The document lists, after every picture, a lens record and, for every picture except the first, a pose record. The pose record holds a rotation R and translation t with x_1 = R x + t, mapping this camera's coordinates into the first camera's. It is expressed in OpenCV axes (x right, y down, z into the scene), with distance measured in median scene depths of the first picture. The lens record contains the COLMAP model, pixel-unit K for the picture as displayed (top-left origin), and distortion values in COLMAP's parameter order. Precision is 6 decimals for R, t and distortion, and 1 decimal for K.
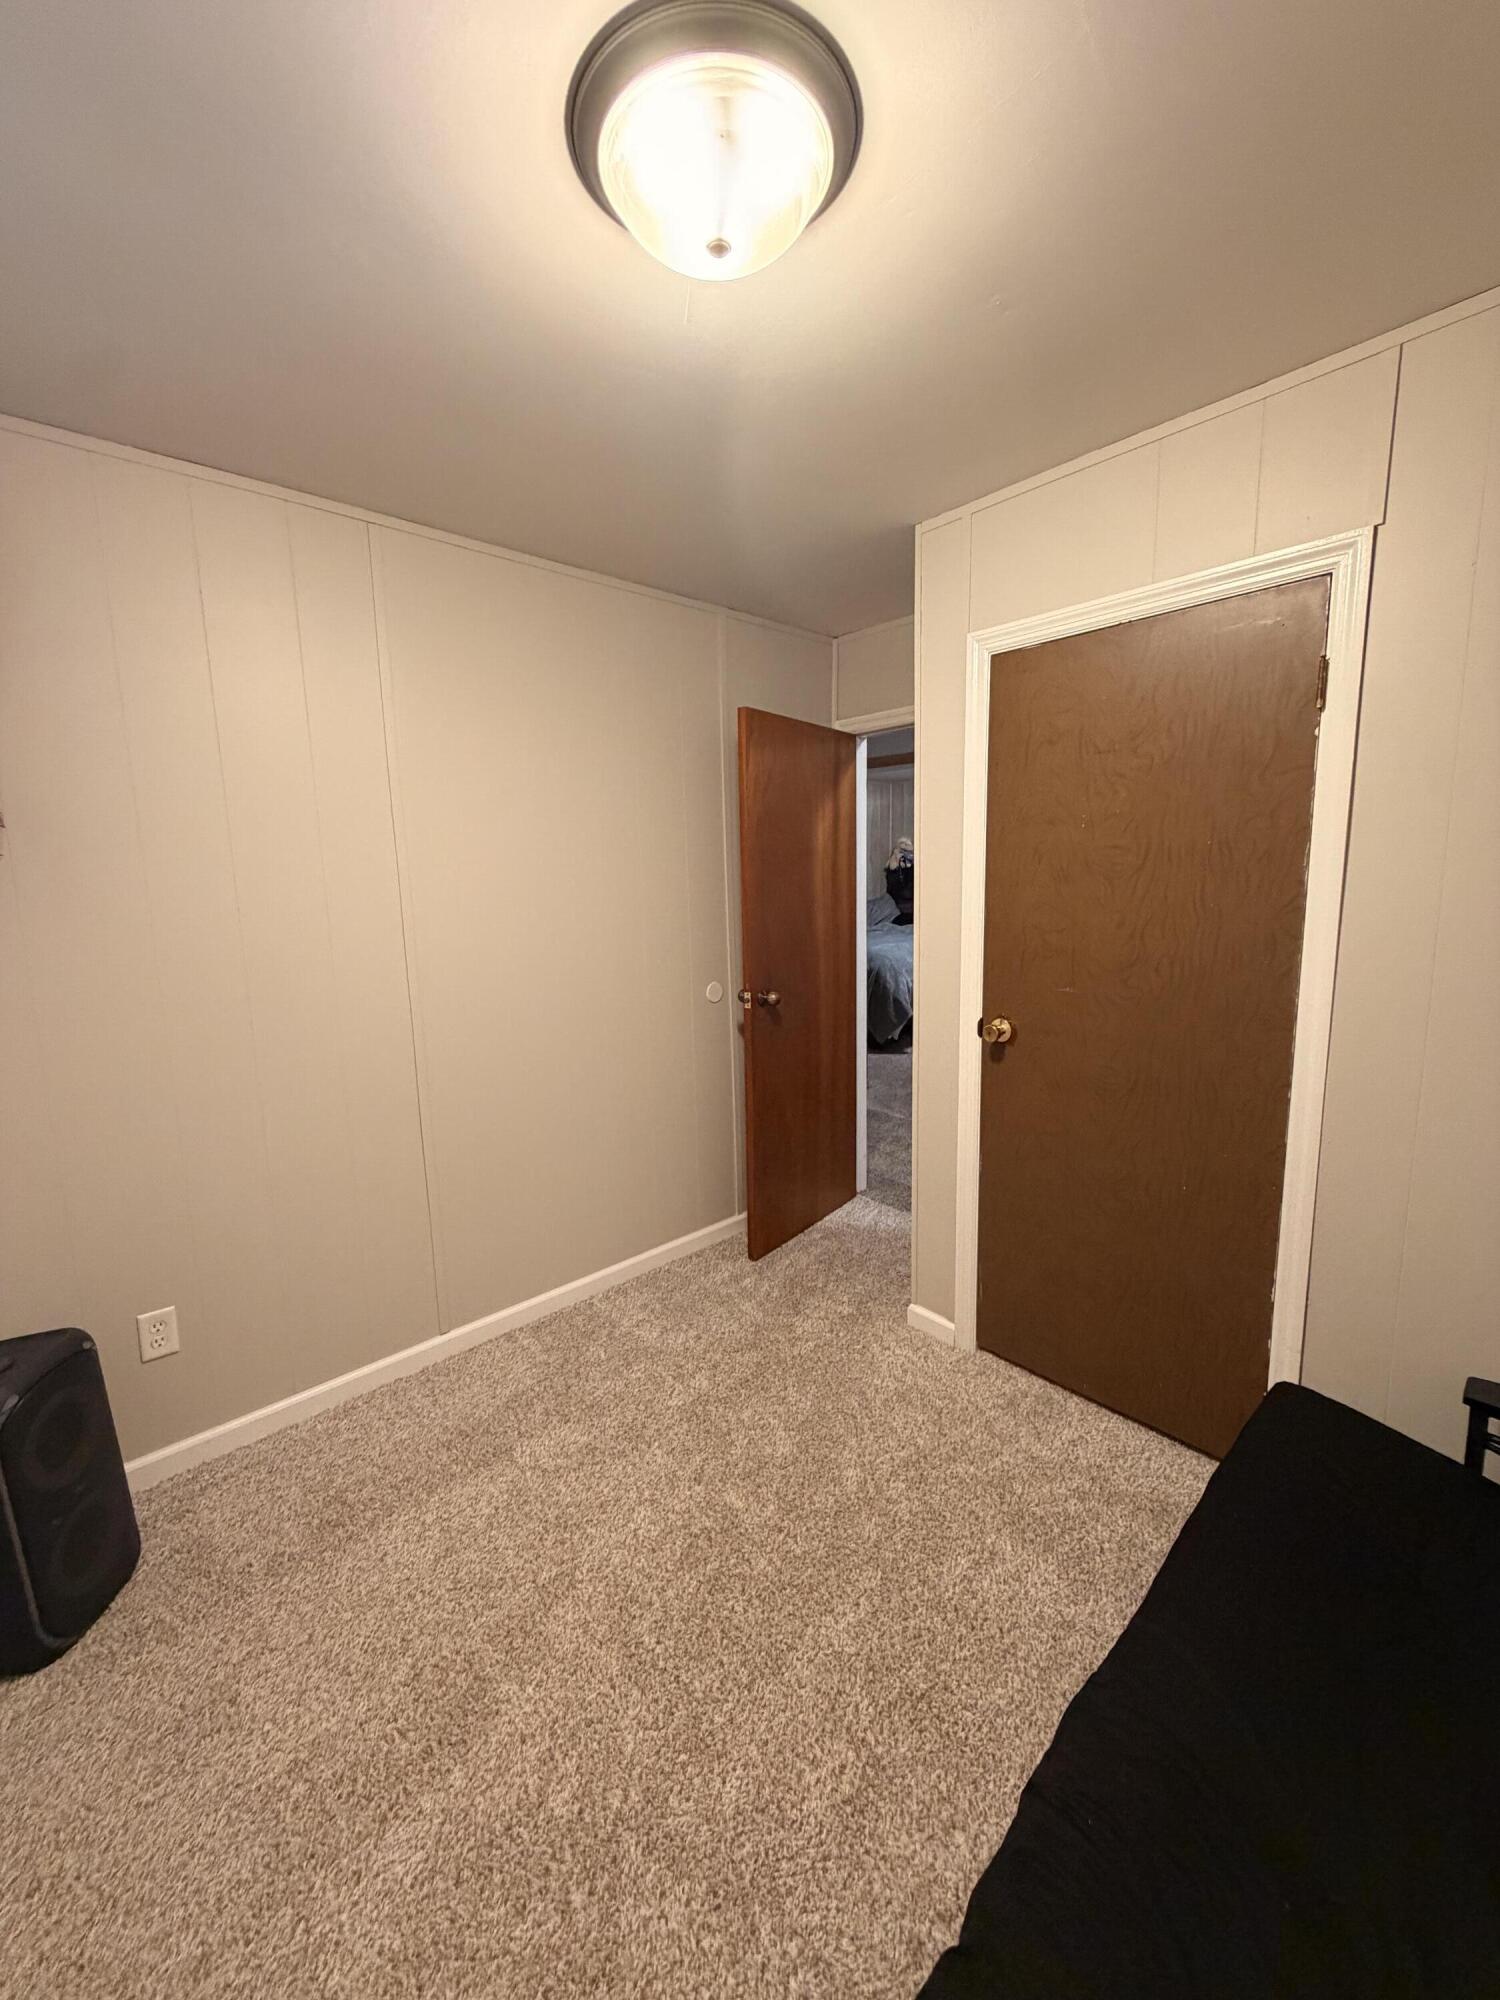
lens RADIAL K [[805.9, 0, 750.6], [0, 805.9, 1004.8], [0, 0, 1]] dist [-0.000057, -0.000001]
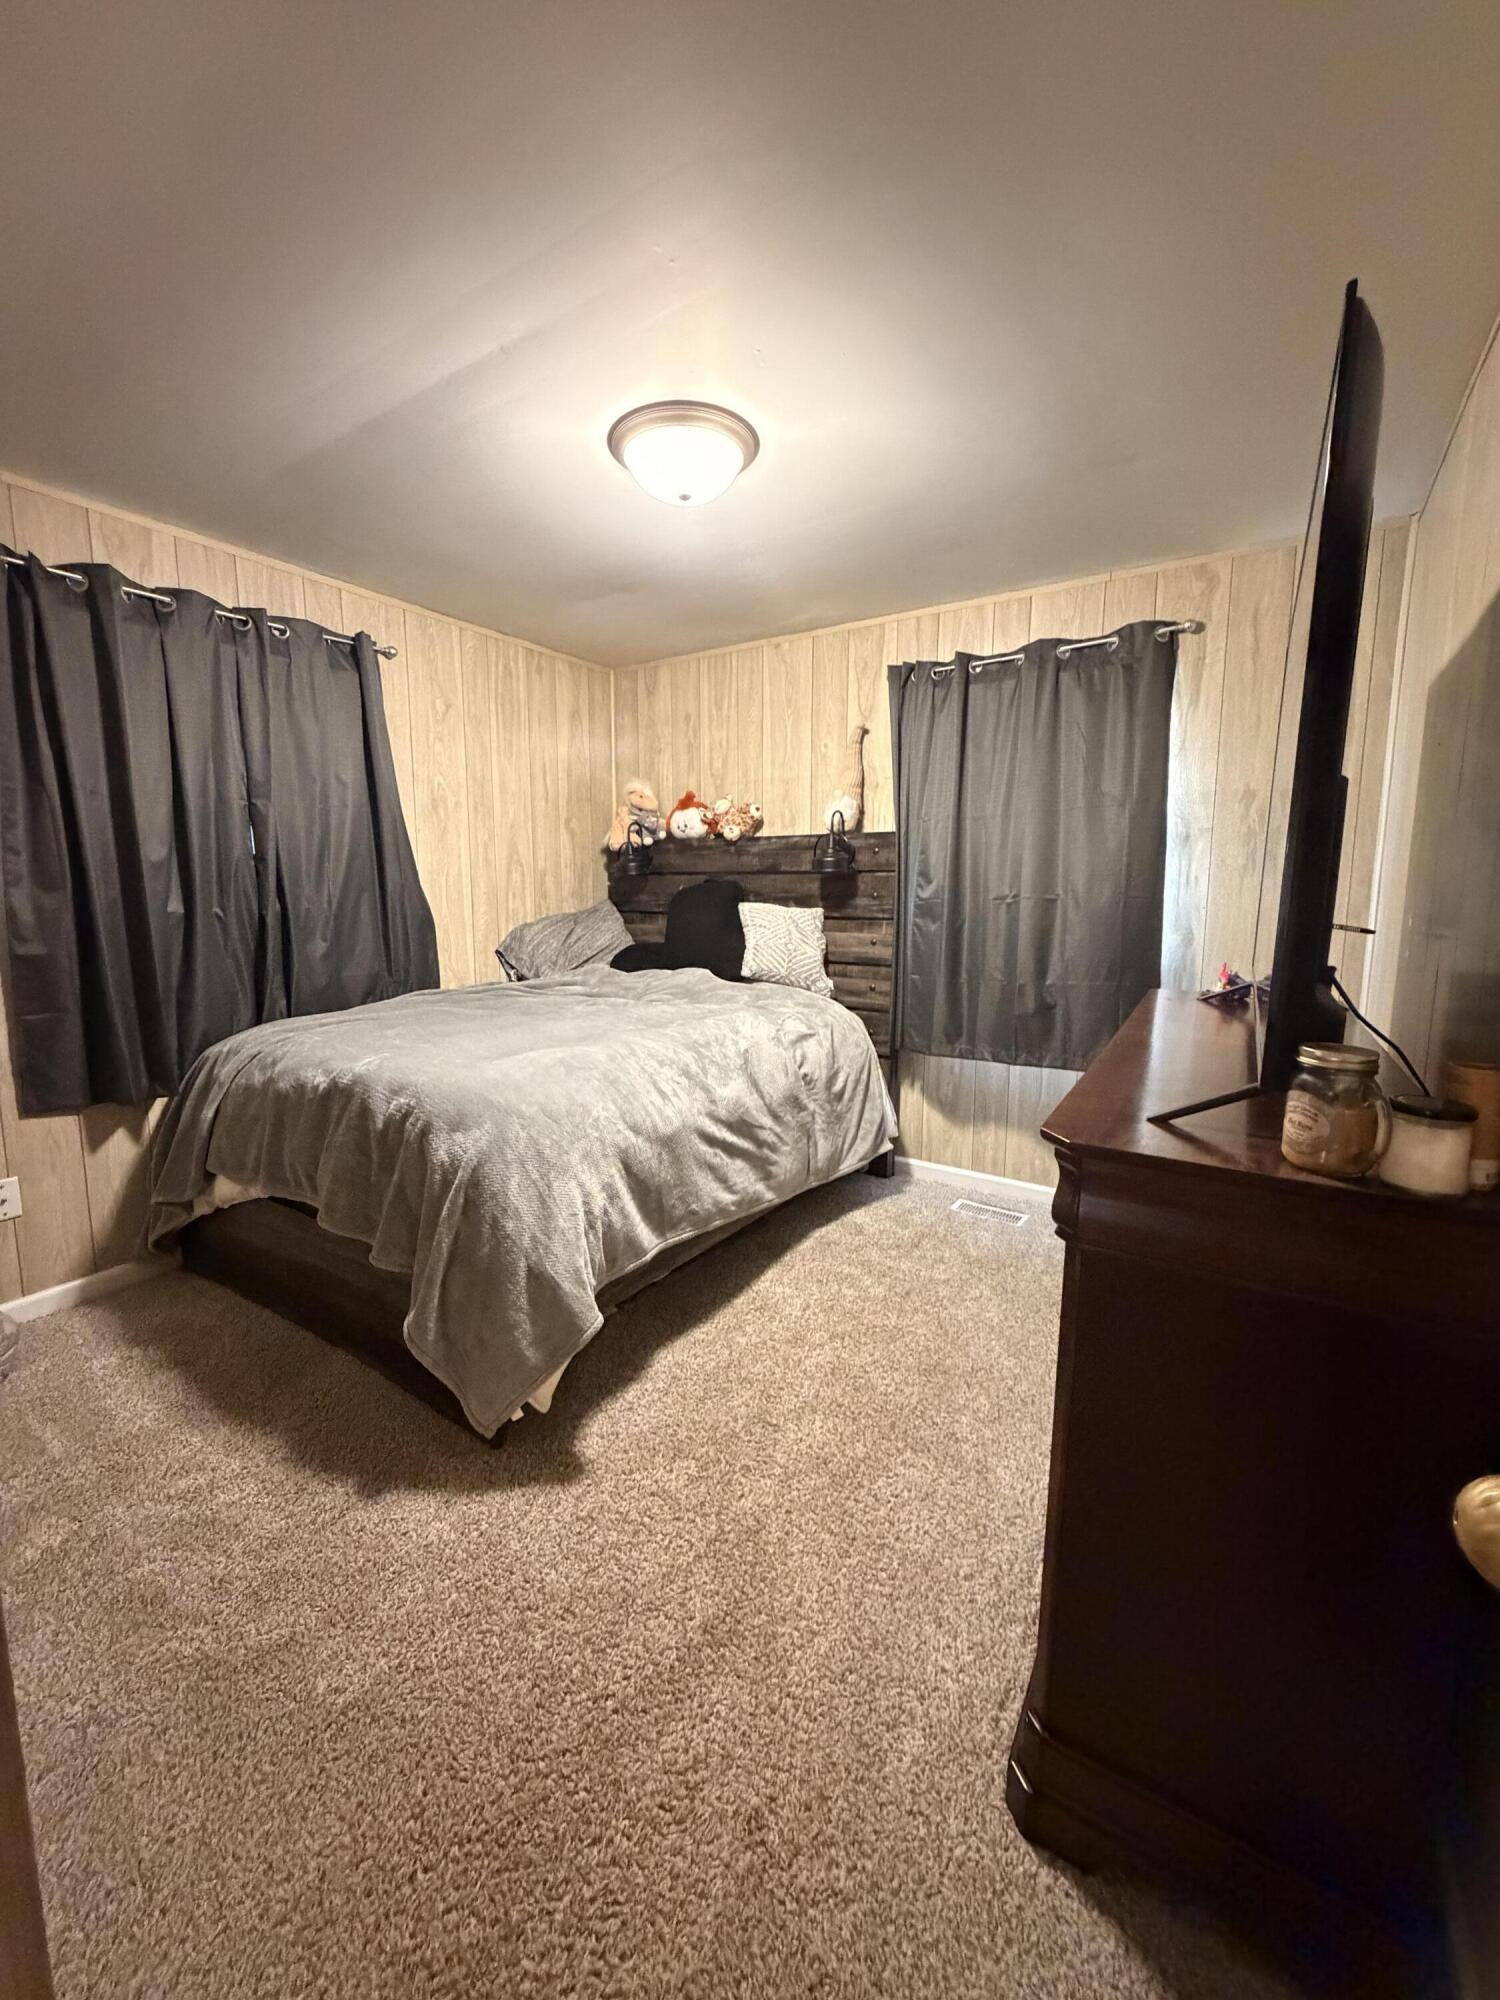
lens RADIAL K [[805.9, 0, 749.3], [0, 805.9, 1001.5], [0, 0, 1]] dist [-0.000057, -0.000001]
pose [[0.970575, -0.016254, 0.240249, 0.138753], [0.019710, 0.999734, -0.011990, -0.072412], [-0.239990, 0.016372, 0.970637, 0.529358]]
